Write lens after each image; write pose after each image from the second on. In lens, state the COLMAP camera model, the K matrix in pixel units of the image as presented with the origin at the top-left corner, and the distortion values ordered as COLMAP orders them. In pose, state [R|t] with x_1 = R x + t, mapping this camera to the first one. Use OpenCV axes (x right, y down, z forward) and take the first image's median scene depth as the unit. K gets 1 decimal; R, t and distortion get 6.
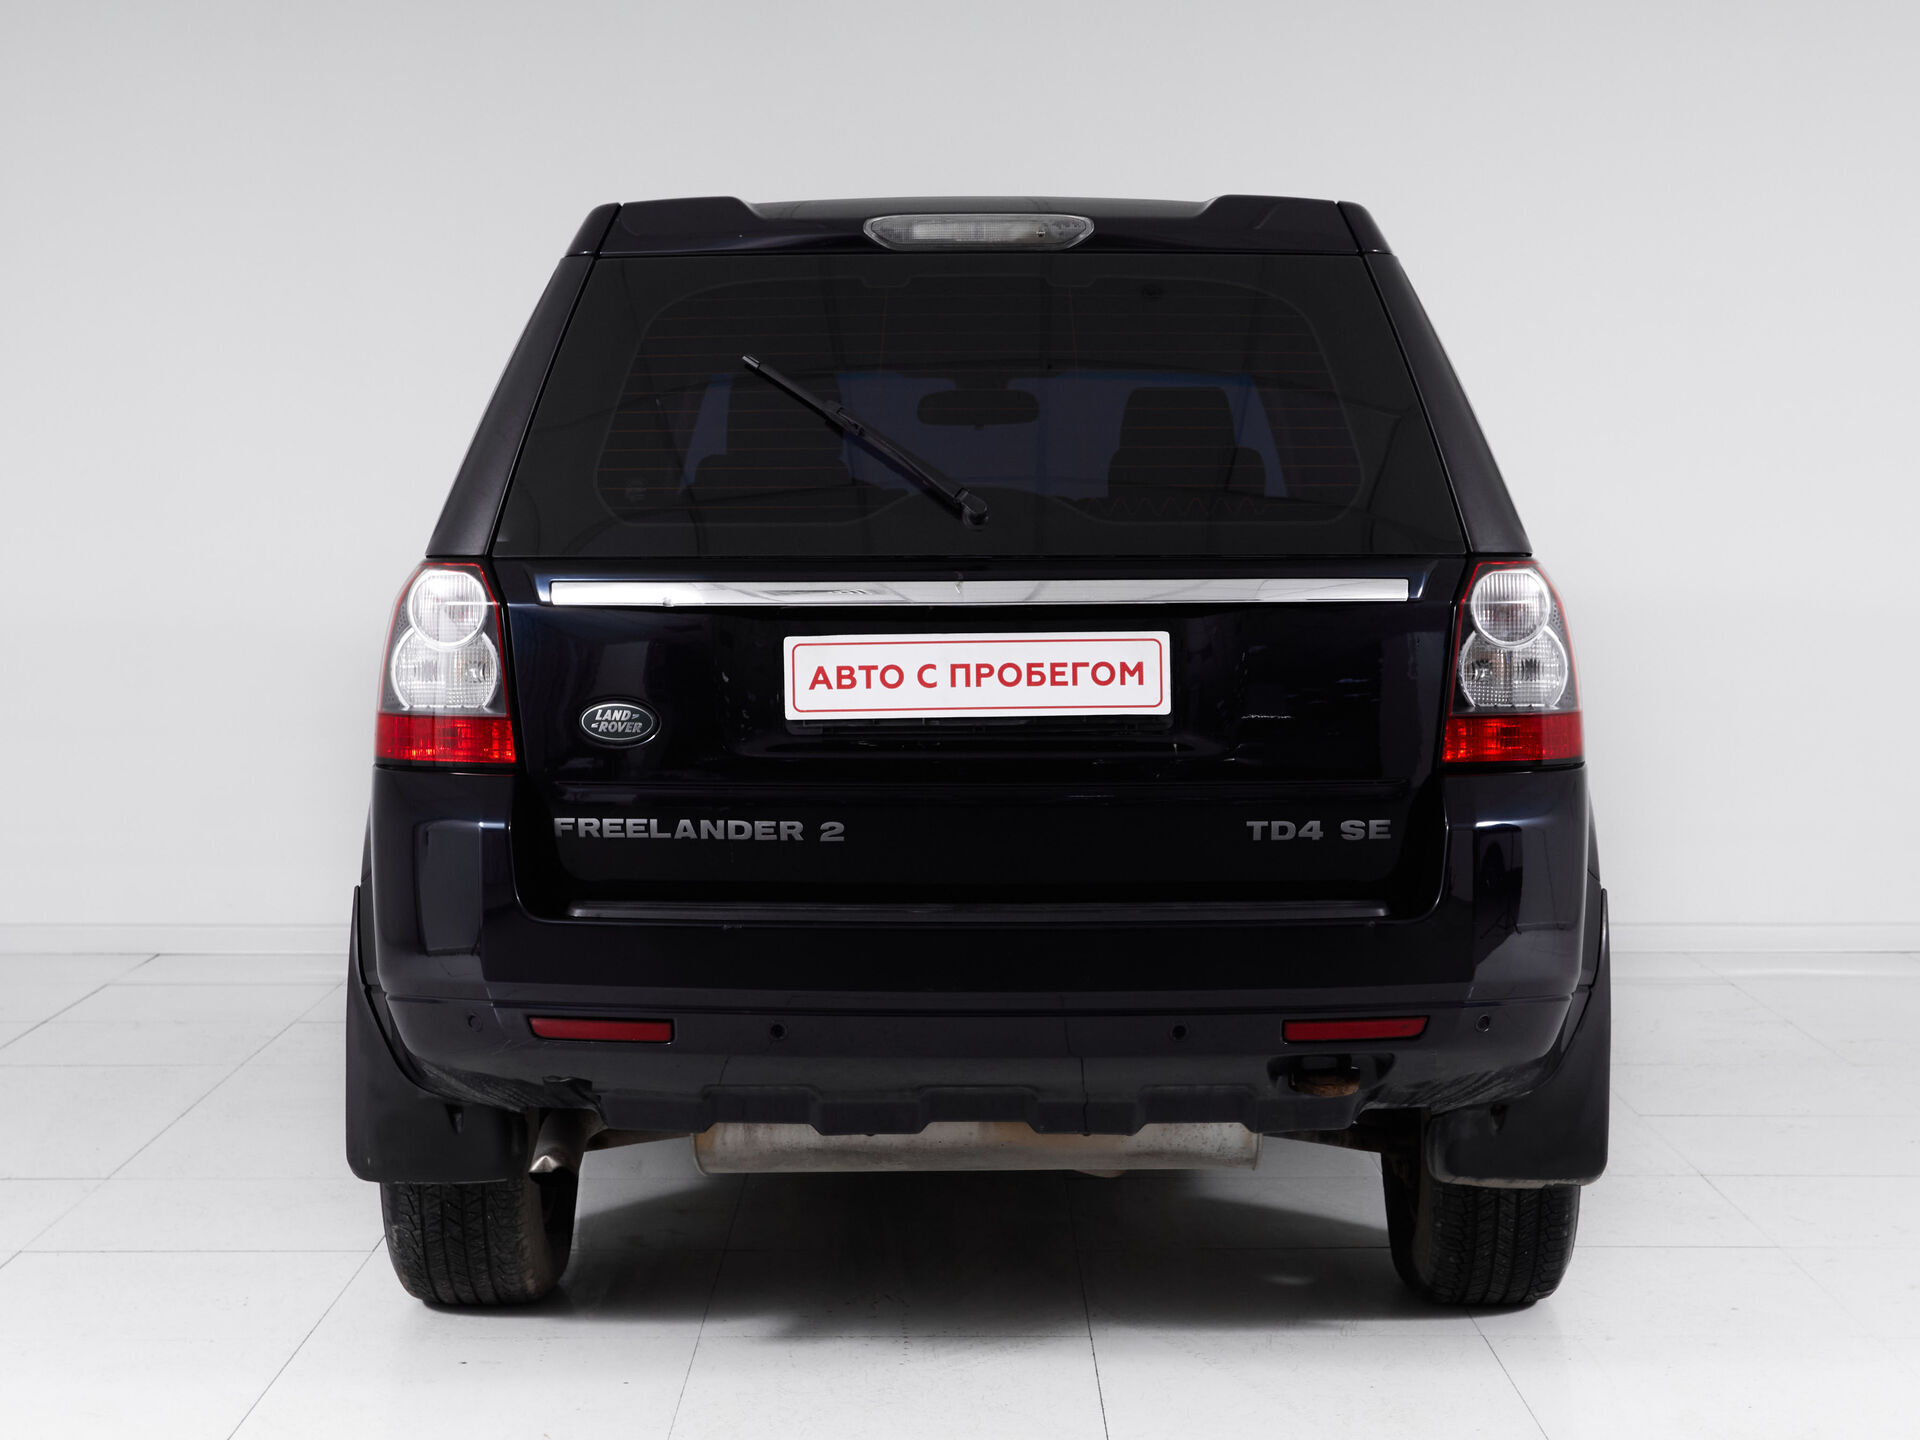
lens RADIAL K [[2492.4, 0, 960.0], [0, 2492.4, 720.0], [0, 0, 1]] dist [0.025043, 0.075221]
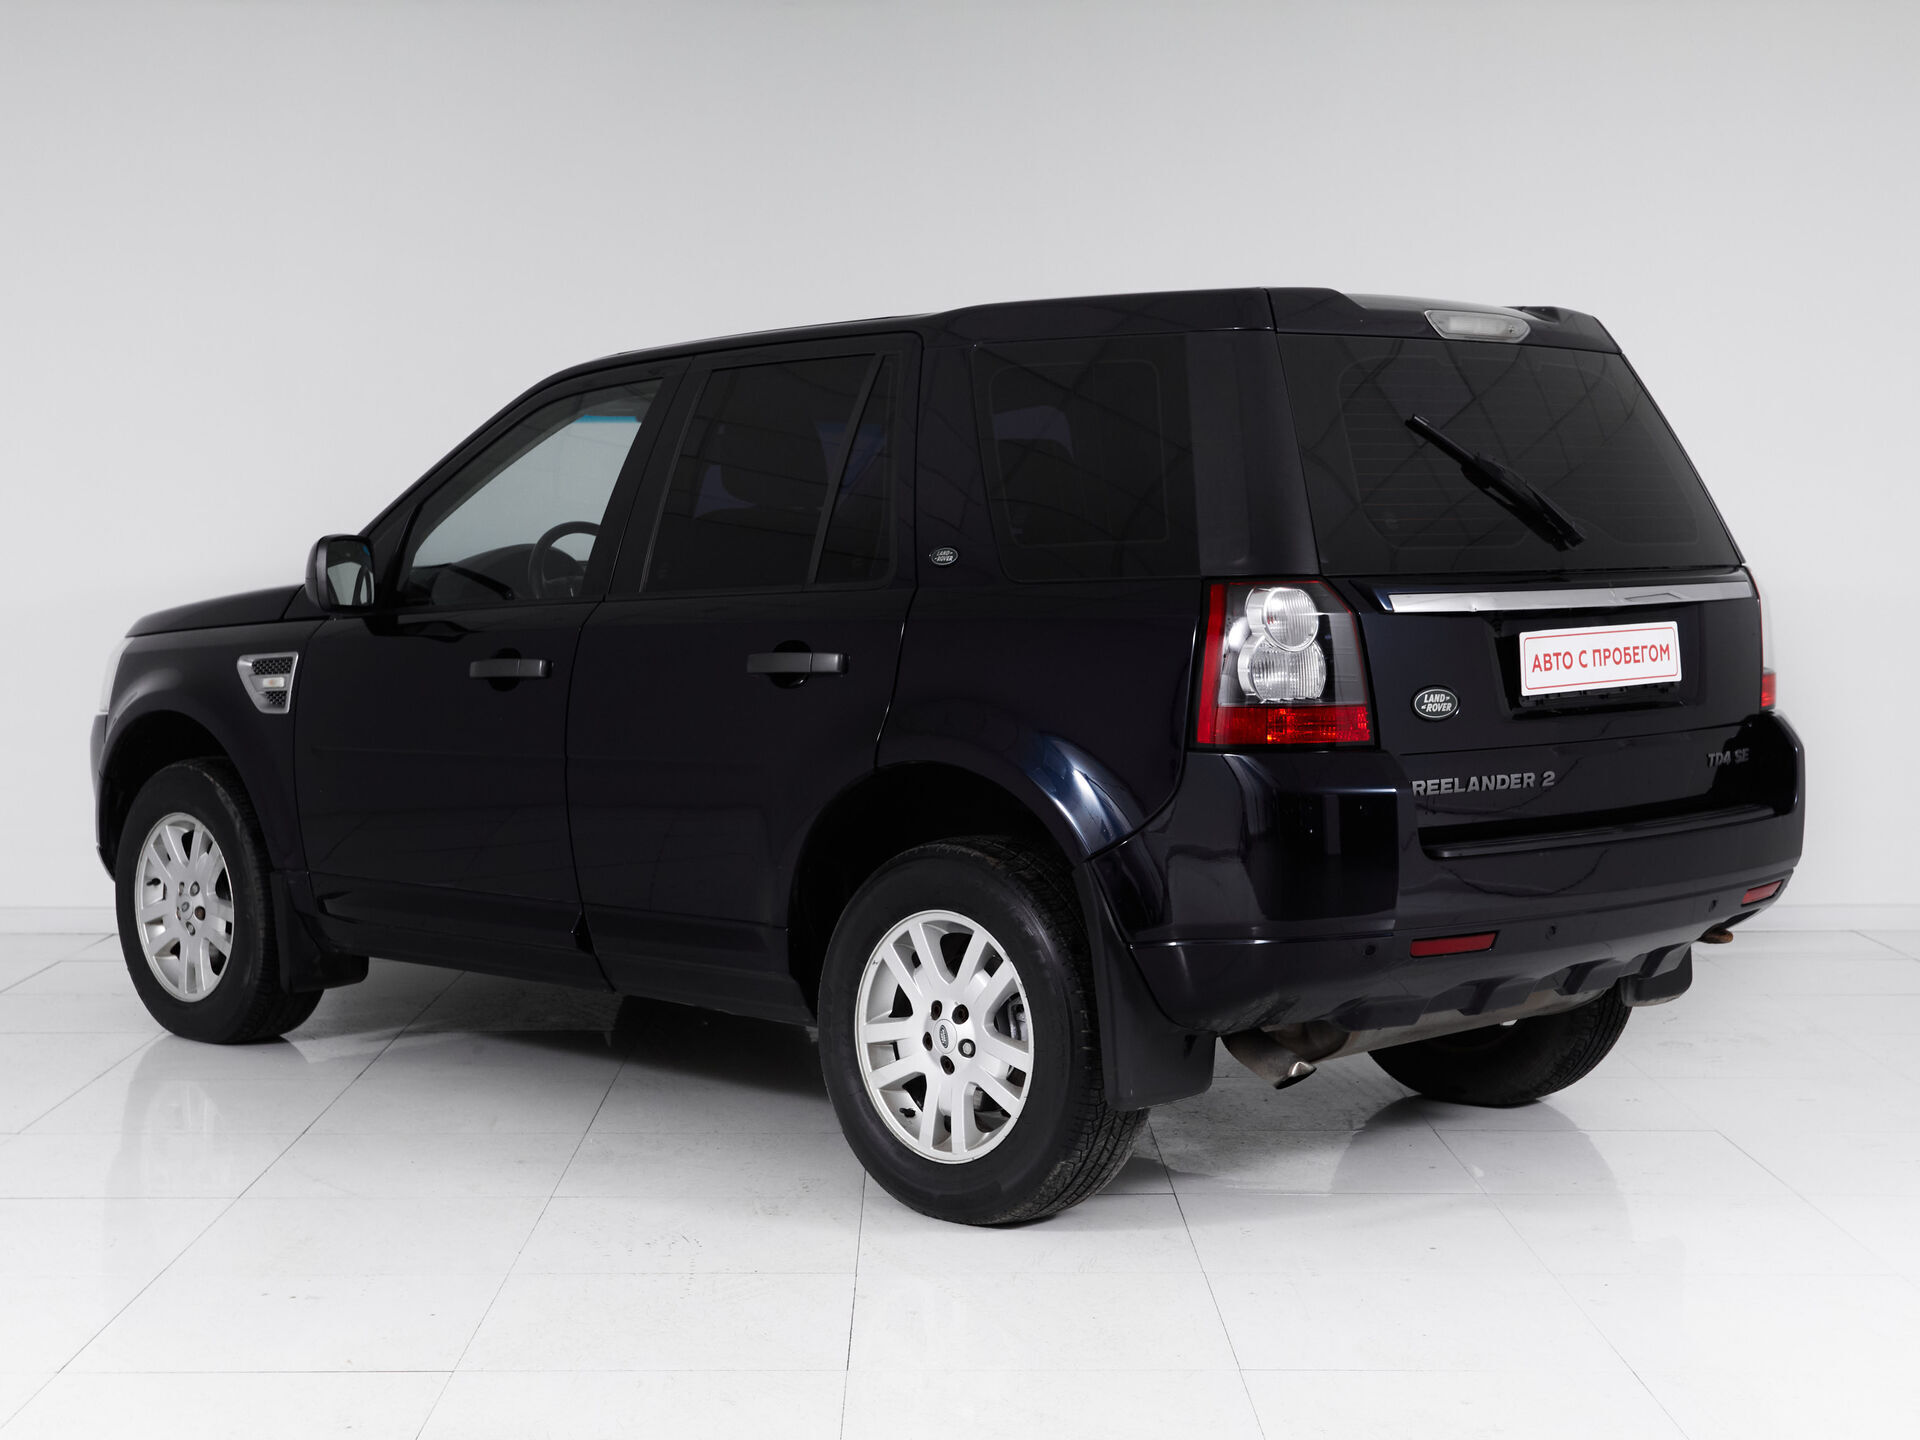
lens RADIAL K [[2492.4, 0, 960.0], [0, 2492.4, 720.0], [0, 0, 1]] dist [0.025043, 0.075221]
pose [[0.775259, -0.049918, 0.629668, -1.125657], [0.059178, 0.998228, 0.006276, -0.013109], [-0.628866, 0.032397, 0.776839, 0.165042]]
